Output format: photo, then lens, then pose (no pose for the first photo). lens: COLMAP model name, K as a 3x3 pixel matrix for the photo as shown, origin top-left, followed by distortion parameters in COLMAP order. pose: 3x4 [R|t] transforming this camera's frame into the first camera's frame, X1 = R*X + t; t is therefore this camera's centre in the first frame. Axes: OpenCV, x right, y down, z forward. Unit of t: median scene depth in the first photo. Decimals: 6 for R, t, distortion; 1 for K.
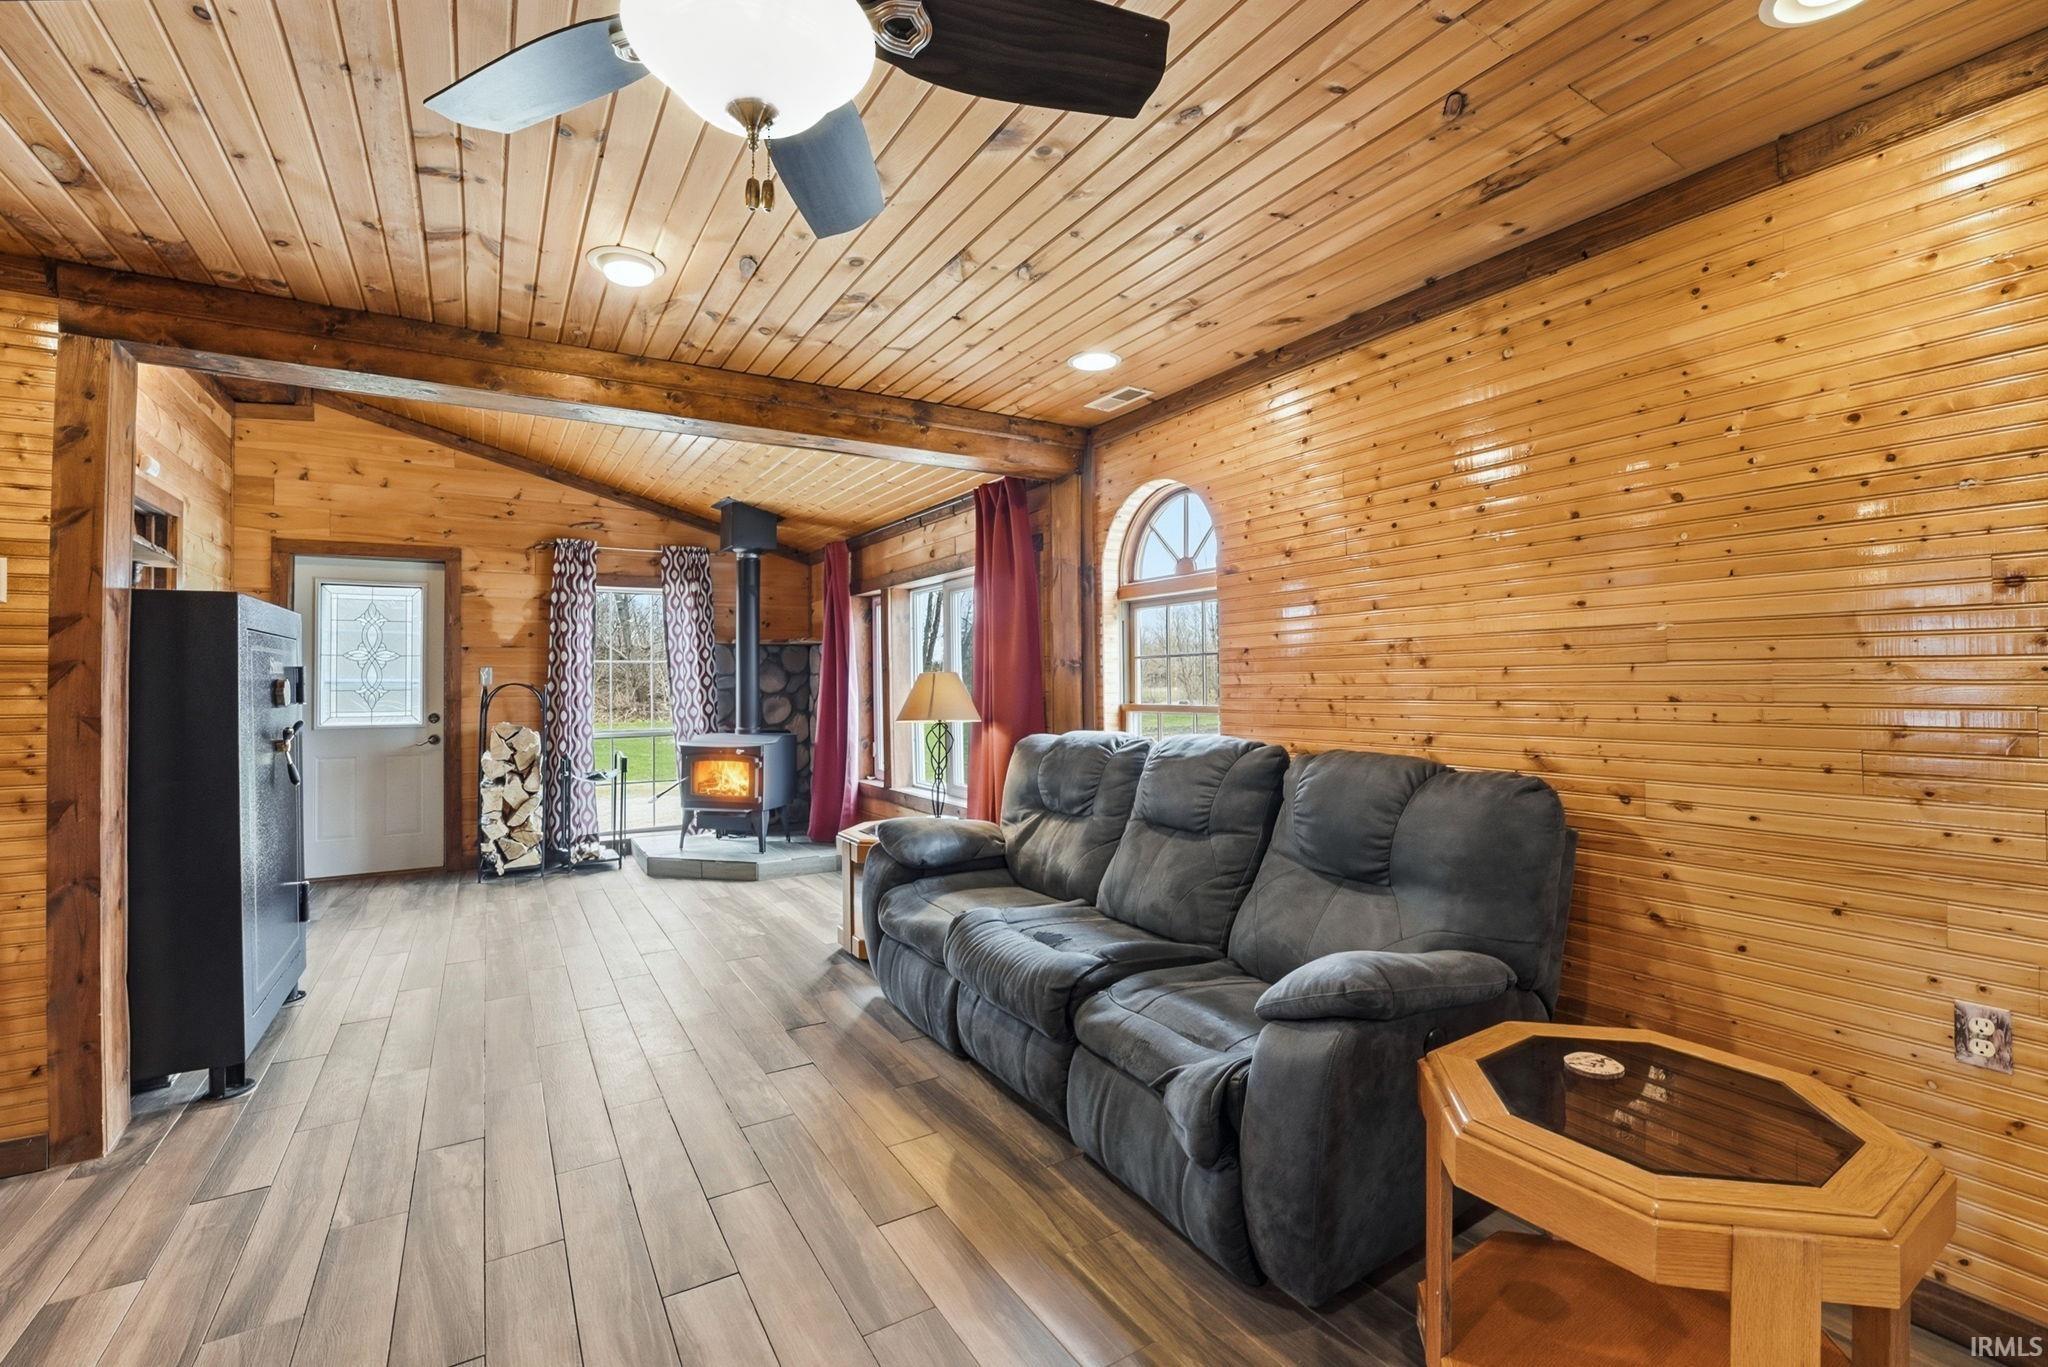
lens RADIAL K [[855.3, 0, 1026.4], [0, 855.3, 669.0], [0, 0, 1]] dist [-0.026272, 0.000682]
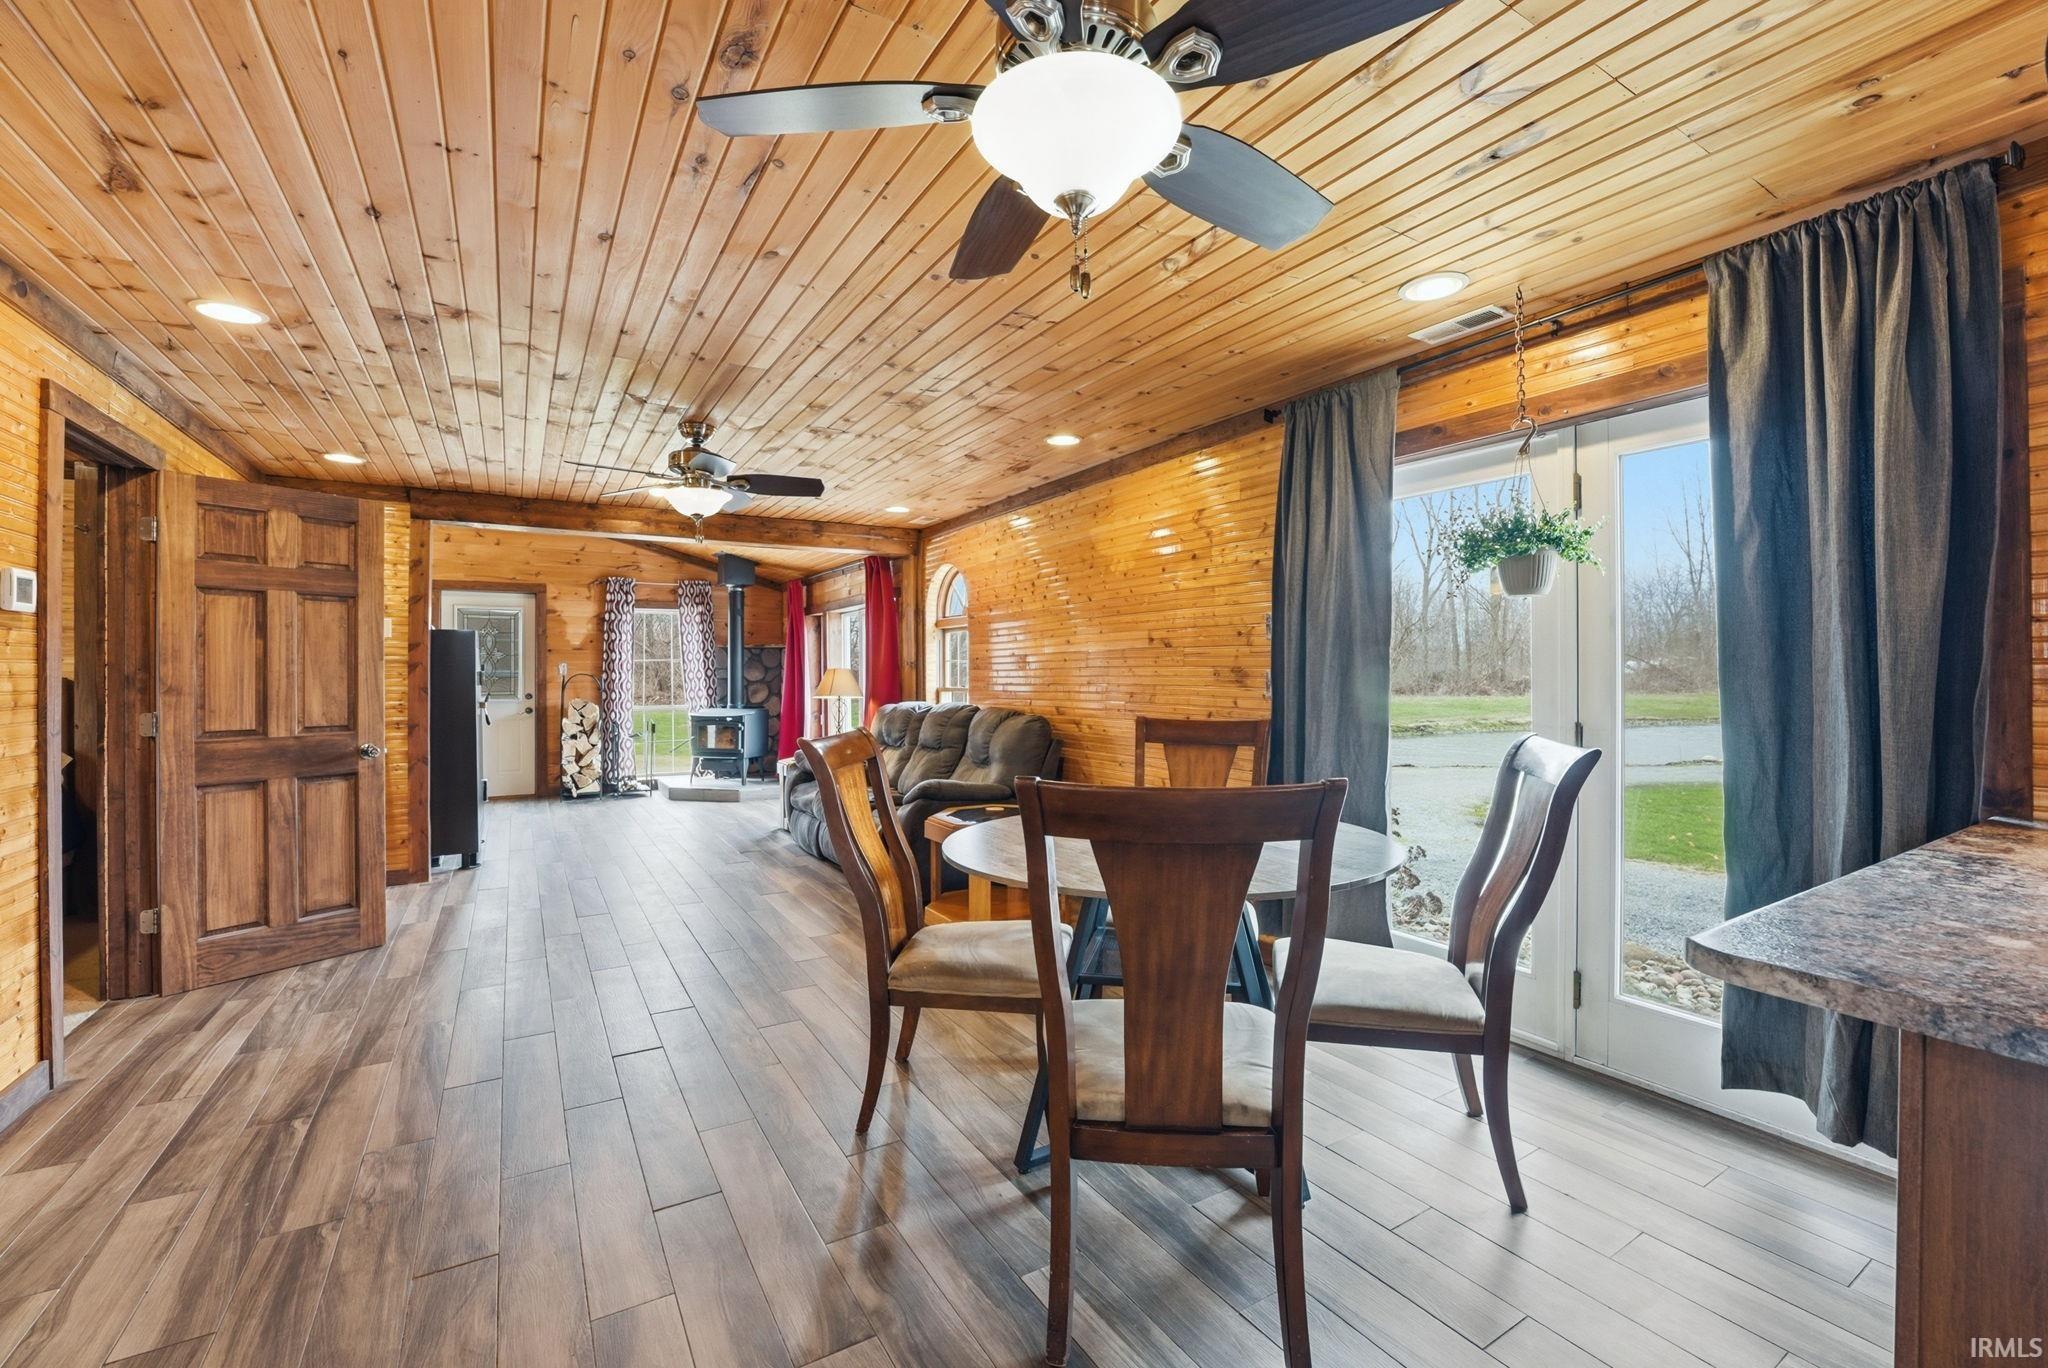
lens RADIAL K [[855.3, 0, 1026.4], [0, 855.3, 669.5], [0, 0, 1]] dist [-0.026272, 0.000682]
pose [[0.999770, 0.005233, -0.020817, 0.234283], [-0.005038, 0.999943, 0.009398, -0.009465], [0.020865, -0.009291, 0.999739, -0.528254]]
